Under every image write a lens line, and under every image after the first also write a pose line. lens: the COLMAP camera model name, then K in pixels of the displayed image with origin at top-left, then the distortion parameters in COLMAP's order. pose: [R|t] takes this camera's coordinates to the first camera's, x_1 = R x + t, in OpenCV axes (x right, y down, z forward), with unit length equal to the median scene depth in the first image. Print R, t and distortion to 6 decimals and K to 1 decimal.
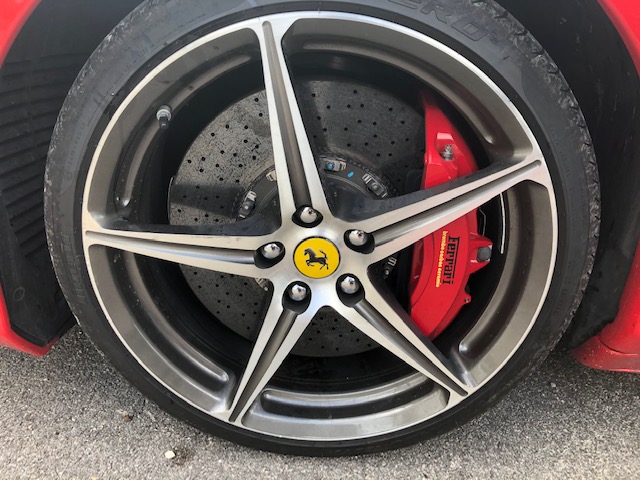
lens RADIAL K [[491.0, 0, 320.0], [0, 491.0, 240.0], [0, 0, 1]] dist [-0.002473, -0.001658]
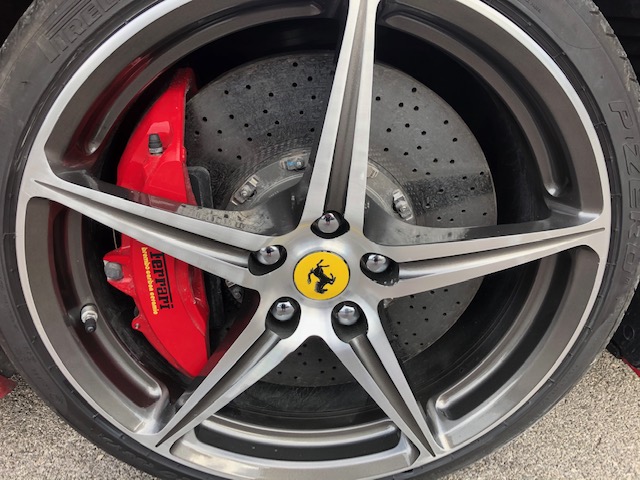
lens RADIAL K [[491.0, 0, 320.0], [0, 491.0, 240.0], [0, 0, 1]] dist [-0.002473, -0.001658]
pose [[0.942976, 0.221251, 0.248685, -0.221519], [-0.231105, 0.972869, 0.010769, -0.028457], [-0.239556, -0.067627, 0.968524, 0.216366]]
